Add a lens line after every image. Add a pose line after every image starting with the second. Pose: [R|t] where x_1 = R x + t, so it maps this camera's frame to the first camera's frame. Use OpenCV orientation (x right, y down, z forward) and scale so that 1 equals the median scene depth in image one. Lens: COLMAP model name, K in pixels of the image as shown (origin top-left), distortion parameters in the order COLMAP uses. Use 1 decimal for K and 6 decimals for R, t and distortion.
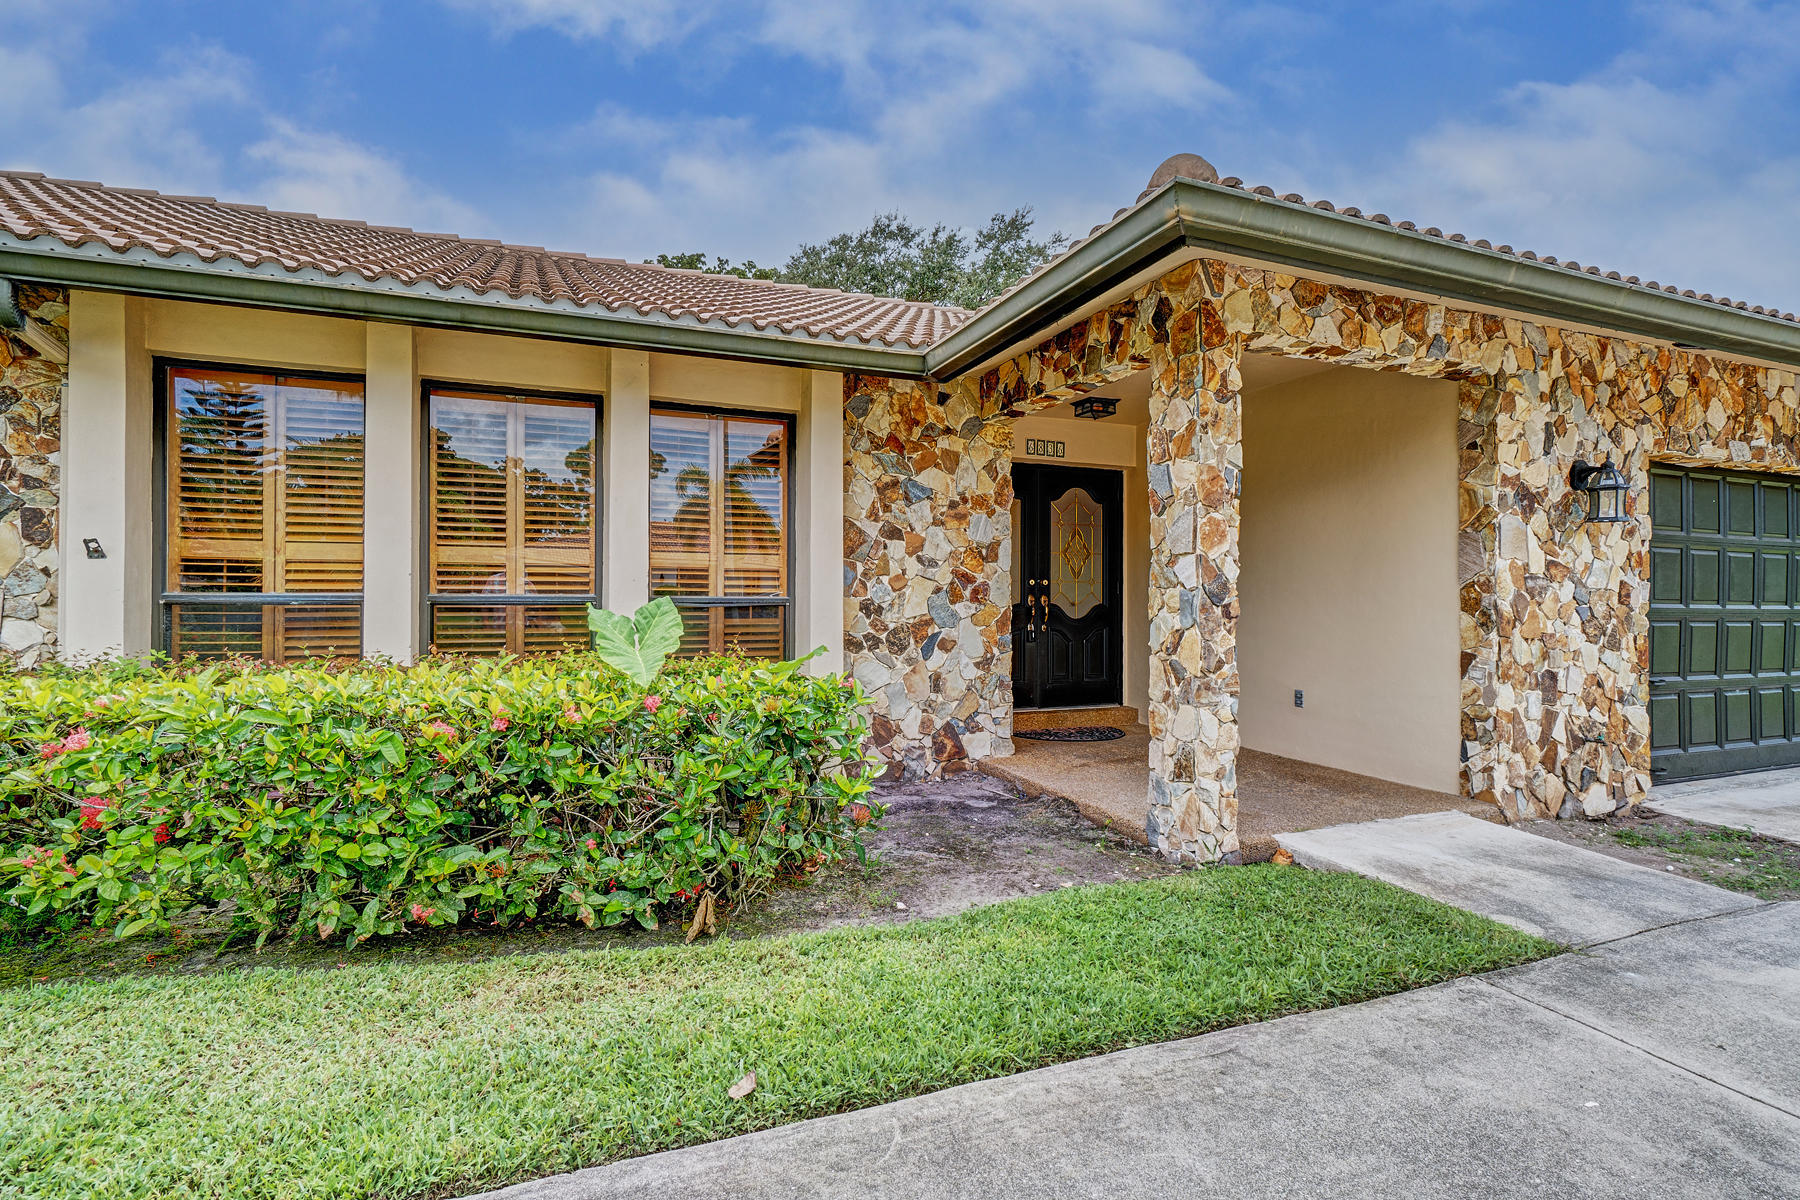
lens RADIAL K [[853.8, 0, 904.6], [0, 853.8, 602.5], [0, 0, 1]] dist [-0.015886, -0.000087]
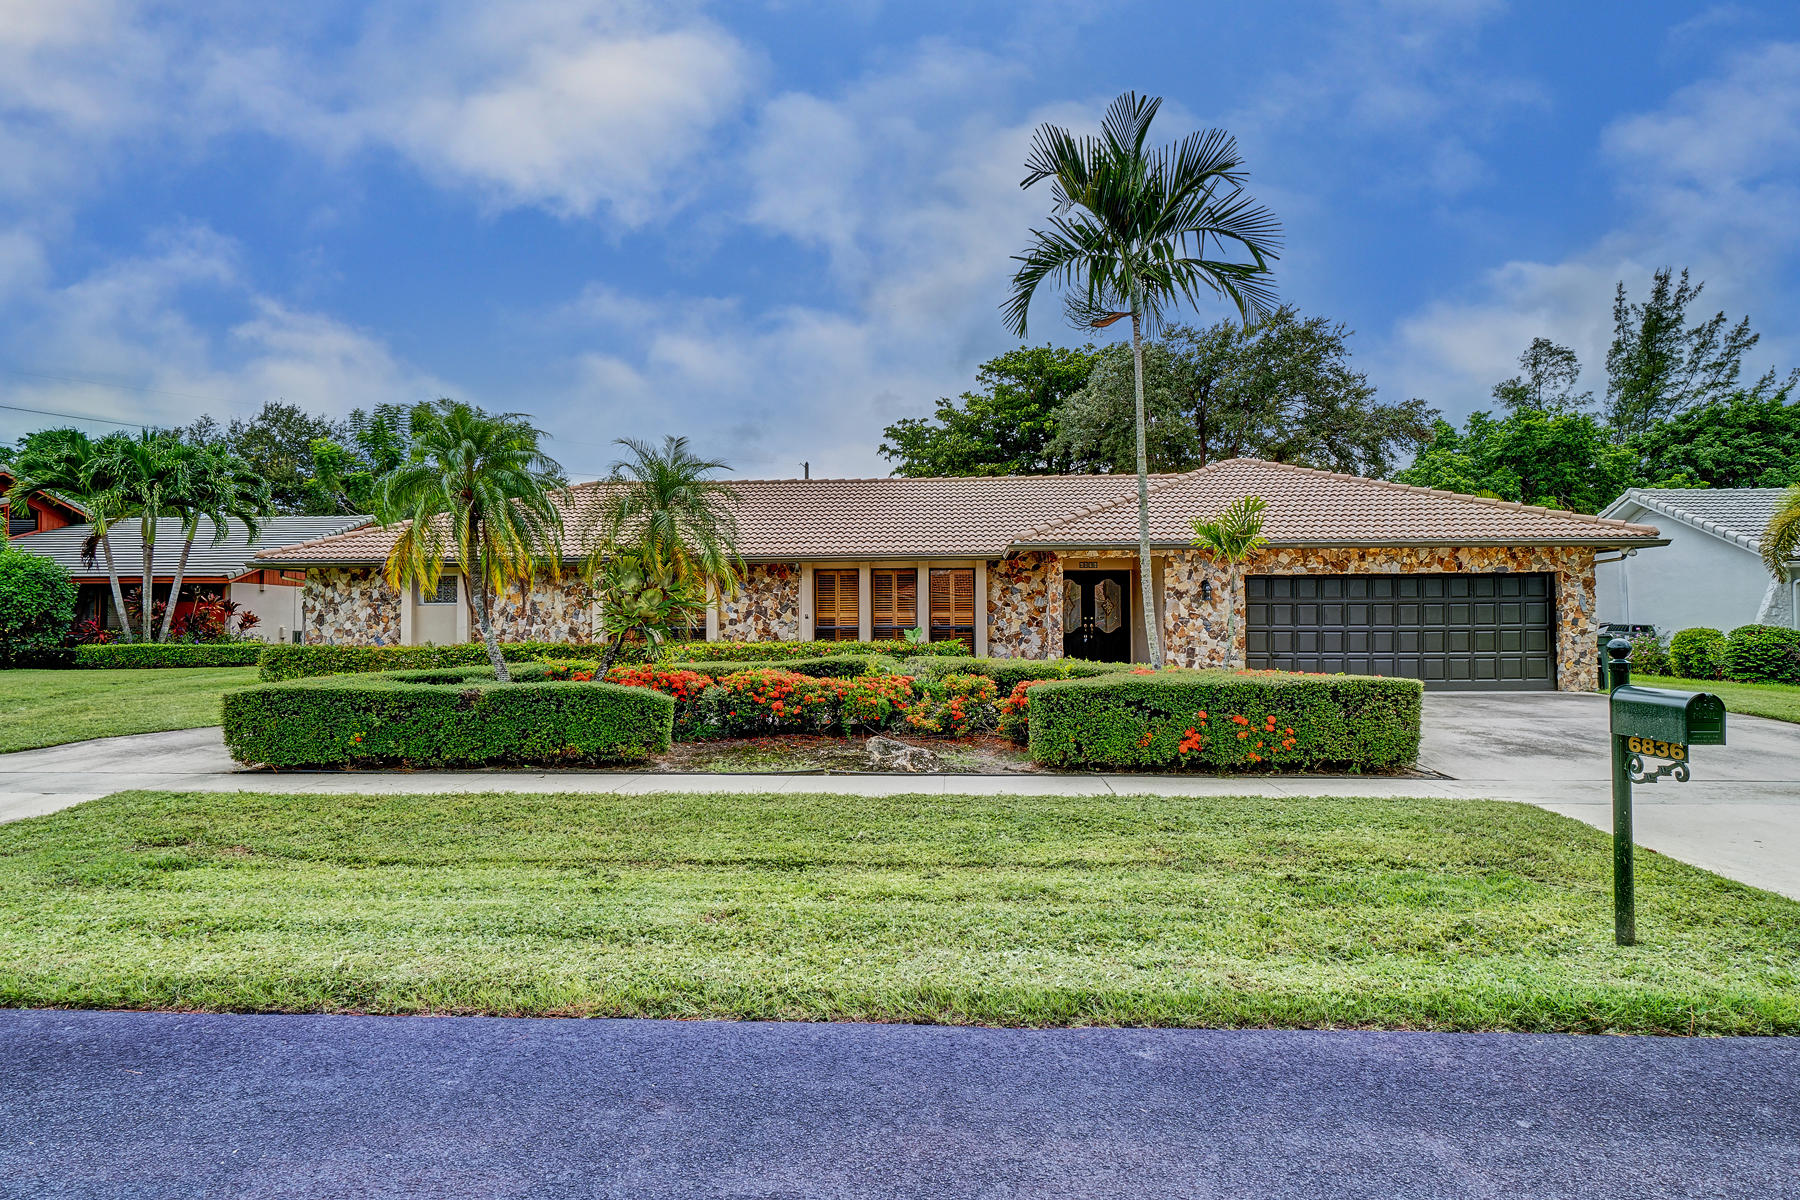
lens RADIAL K [[991.2, 0, 893.1], [0, 991.2, 591.5], [0, 0, 1]] dist [-0.005297, -0.000141]
pose [[0.908931, -0.021922, -0.416371, 1.218808], [0.008137, 0.999359, -0.034855, -0.008094], [0.416868, 0.028293, 0.908527, -2.673009]]
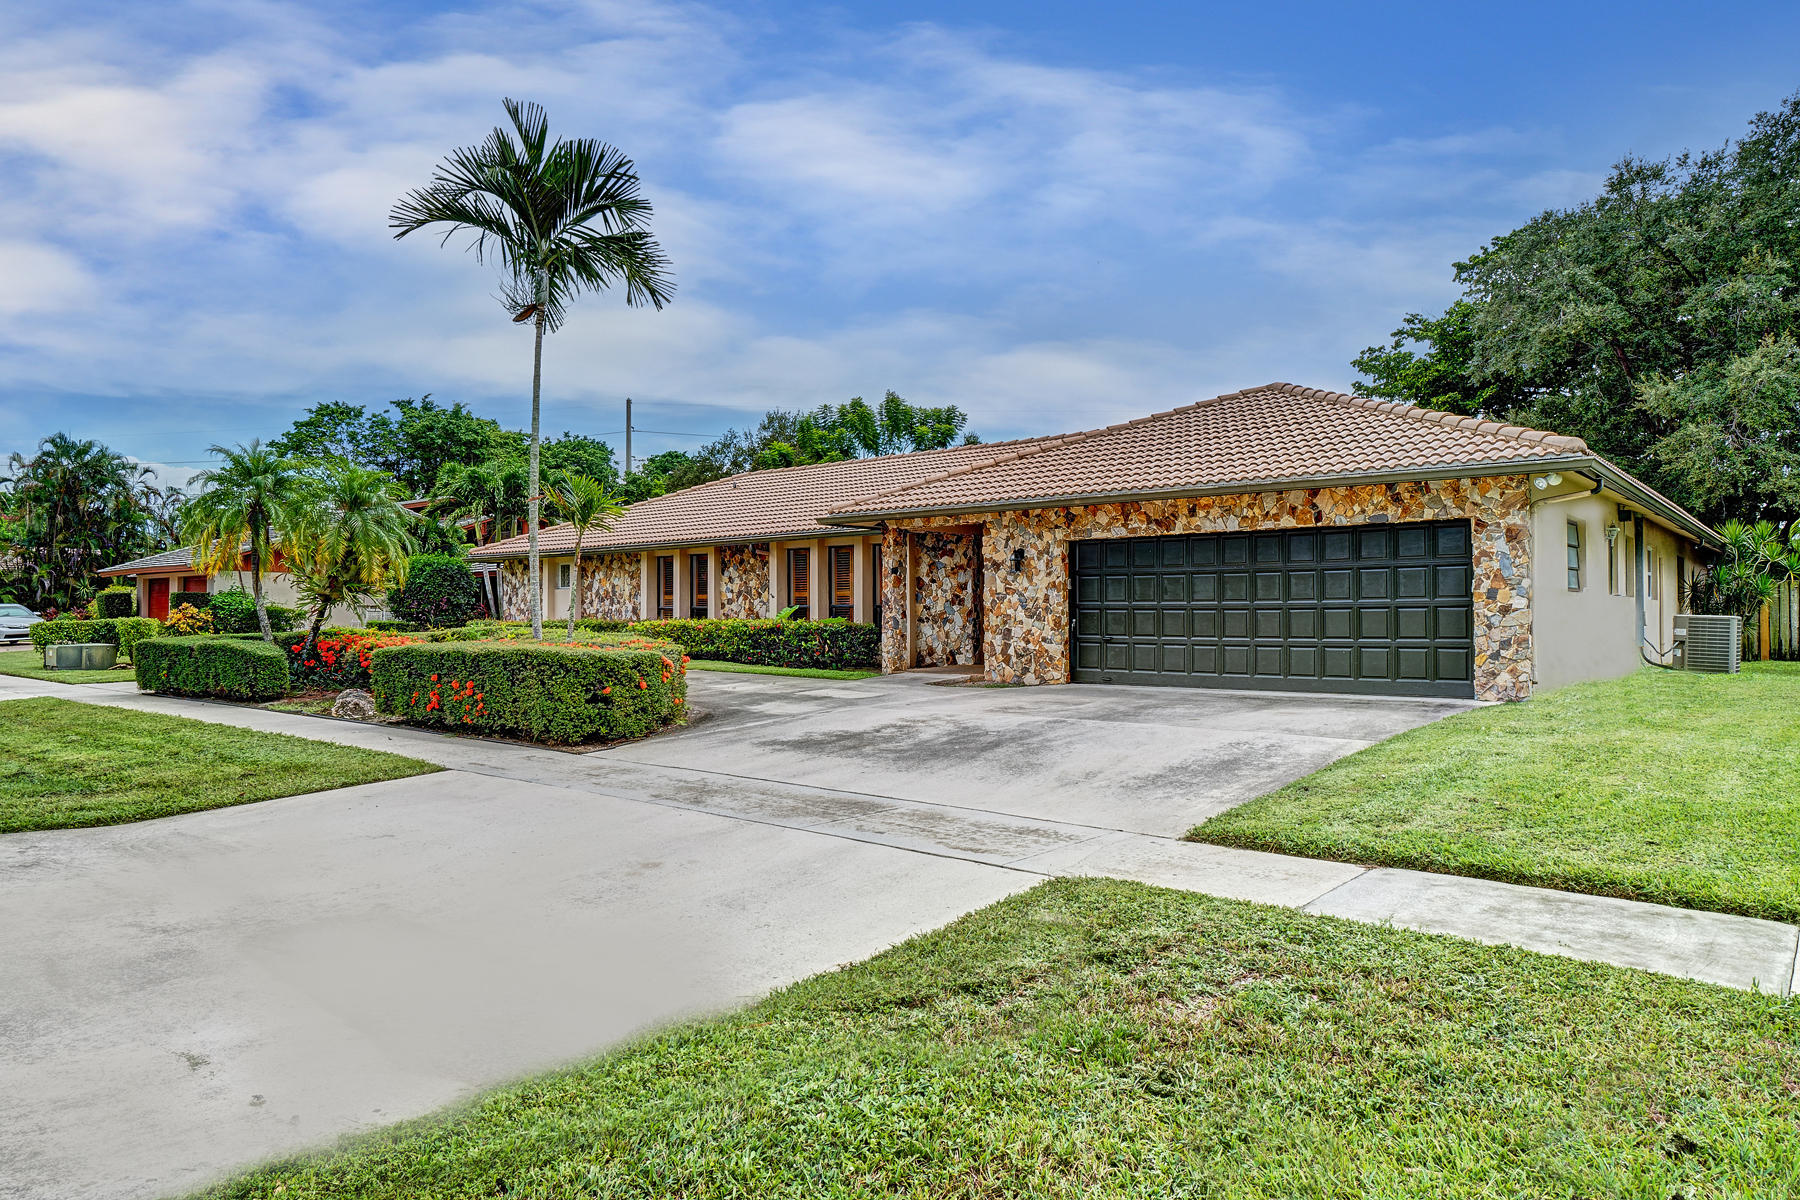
lens RADIAL K [[1114.5, 0, 905.8], [0, 1114.5, 609.6], [0, 0, 1]] dist [0.006934, 0.000464]
pose [[0.479865, -0.008565, -0.877301, 3.499261], [0.005774, 0.999962, -0.006604, 0.040490], [0.877323, -0.001897, 0.479896, -0.929070]]
